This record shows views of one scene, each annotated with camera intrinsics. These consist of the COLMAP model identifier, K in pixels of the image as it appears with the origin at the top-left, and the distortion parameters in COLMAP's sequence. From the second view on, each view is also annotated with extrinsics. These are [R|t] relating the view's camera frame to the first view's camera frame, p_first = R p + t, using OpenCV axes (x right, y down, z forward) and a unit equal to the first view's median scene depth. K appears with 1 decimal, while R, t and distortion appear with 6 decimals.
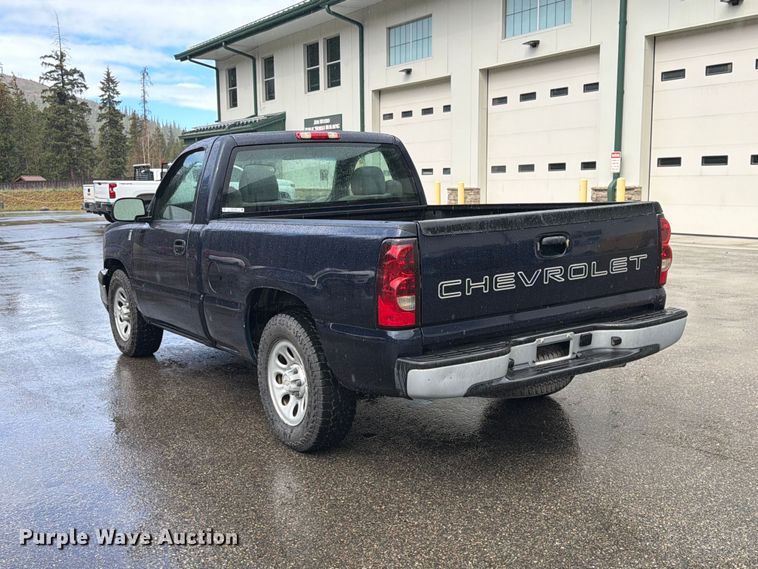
lens RADIAL K [[798.0, 0, 375.0], [0, 798.0, 286.8], [0, 0, 1]] dist [0.151425, -0.282668]
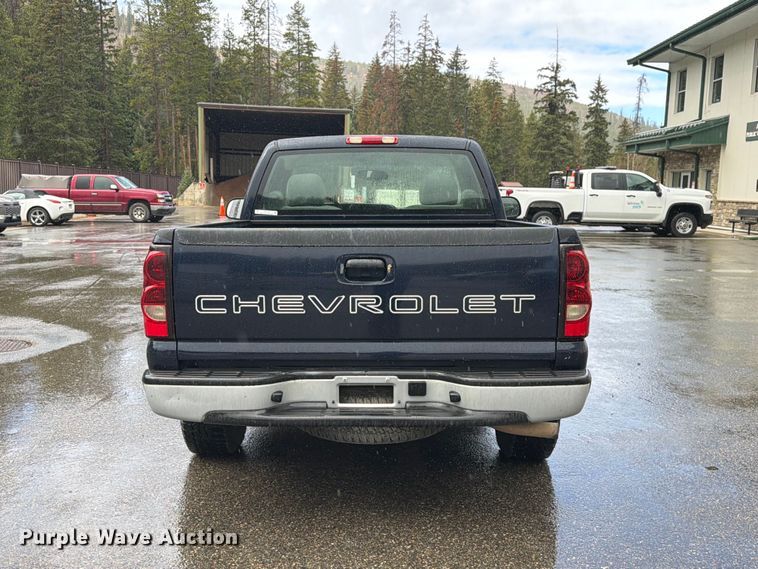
lens RADIAL K [[798.0, 0, 375.0], [0, 798.0, 286.8], [0, 0, 1]] dist [0.151425, -0.282668]
pose [[0.827725, 0.103208, -0.551561, 0.639259], [-0.108277, 0.993843, 0.023476, -0.049929], [0.550588, 0.040290, 0.833804, 0.279143]]
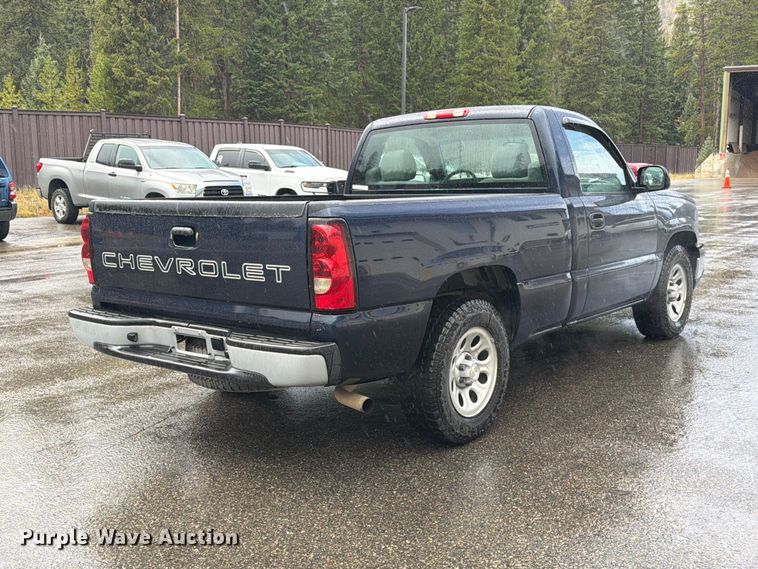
lens RADIAL K [[798.0, 0, 375.0], [0, 798.0, 286.8], [0, 0, 1]] dist [0.151425, -0.282668]
pose [[0.299717, 0.165085, -0.939637, 1.126438], [-0.121097, 0.983531, 0.134171, -0.138832], [0.946312, 0.073574, 0.314772, 0.840730]]
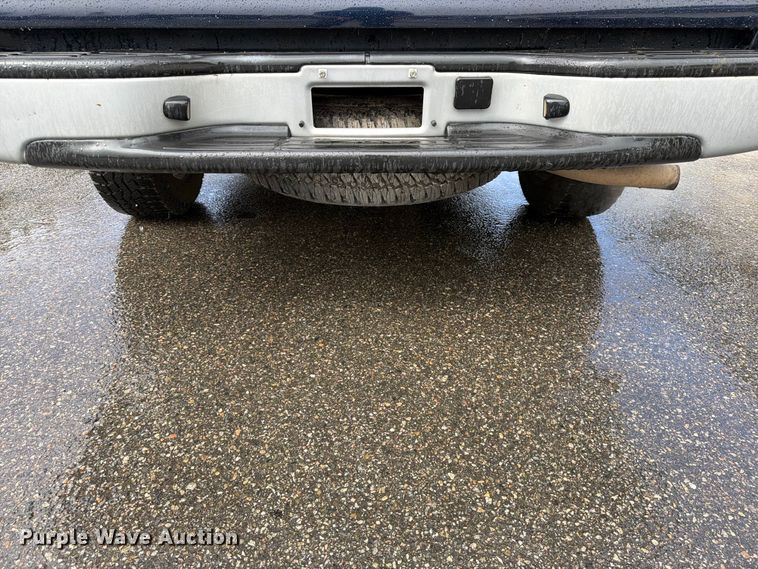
lens RADIAL K [[584.3, 0, 379.0], [0, 584.3, 284.5], [0, 0, 1]] dist [0.054793, -0.005139]
pose [[0.849943, 0.267768, -0.453758, 0.364747], [-0.105339, 0.930201, 0.351609, 0.054047], [0.516236, -0.251049, 0.818825, 0.684506]]
